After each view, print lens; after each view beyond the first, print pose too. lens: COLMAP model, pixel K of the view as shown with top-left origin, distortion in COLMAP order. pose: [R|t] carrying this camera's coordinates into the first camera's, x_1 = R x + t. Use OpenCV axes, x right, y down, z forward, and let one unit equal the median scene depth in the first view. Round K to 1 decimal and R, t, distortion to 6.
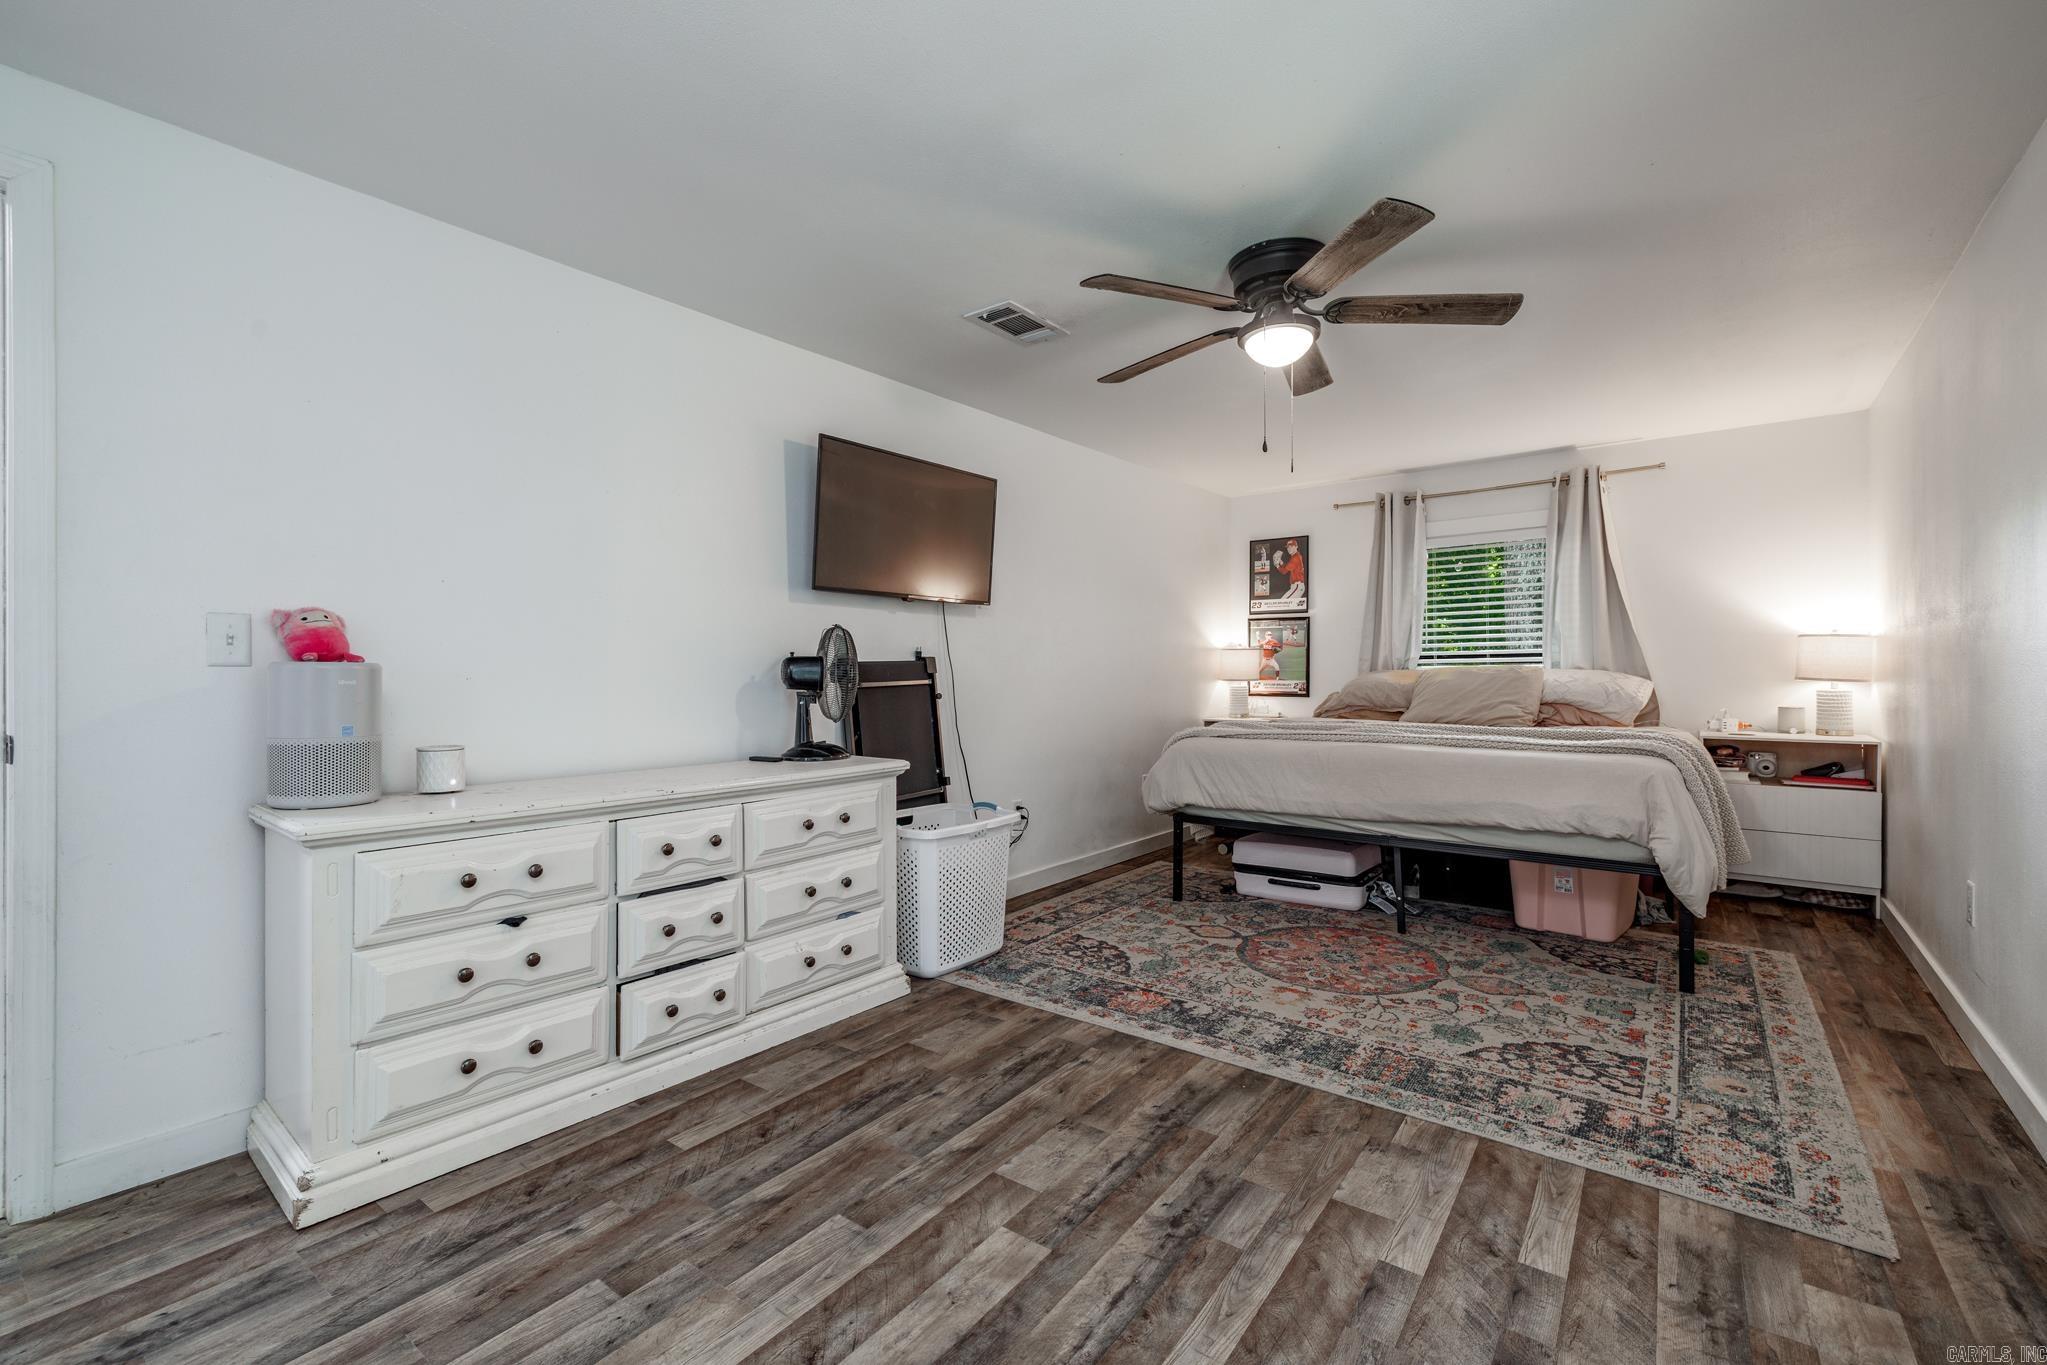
lens RADIAL K [[867.6, 0, 1009.4], [0, 867.6, 685.5], [0, 0, 1]] dist [-0.000169, 0.001022]
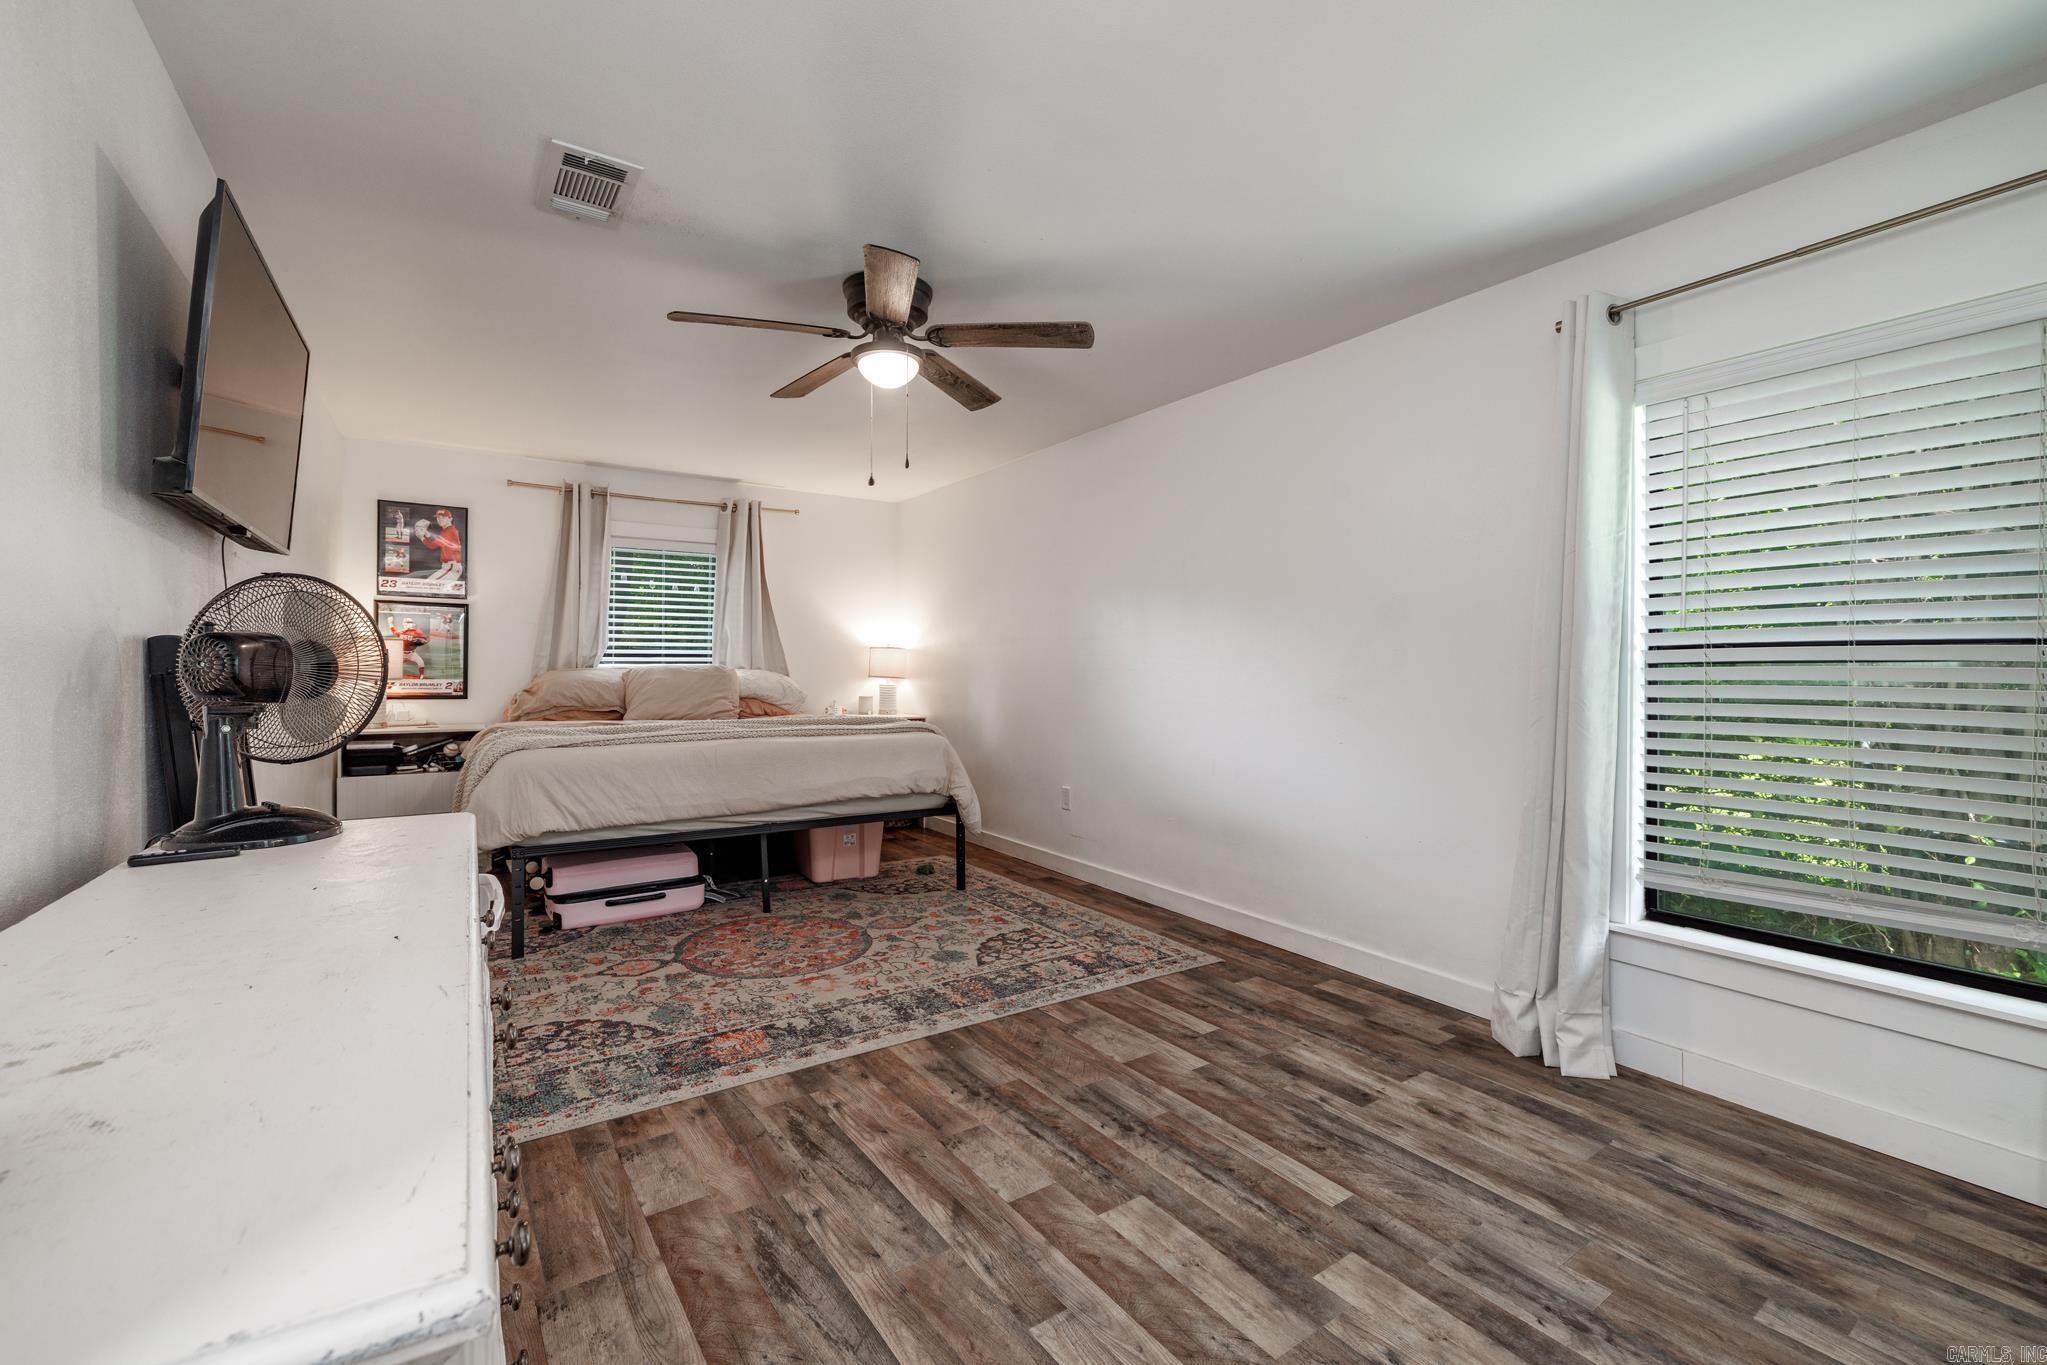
lens RADIAL K [[867.6, 0, 1016.5], [0, 867.6, 682.0], [0, 0, 1]] dist [-0.000169, 0.001022]
pose [[0.310000, -0.005940, 0.950718, -0.556216], [0.007530, 0.999964, 0.003792, -0.003984], [-0.950707, 0.005984, 0.310034, 0.428078]]
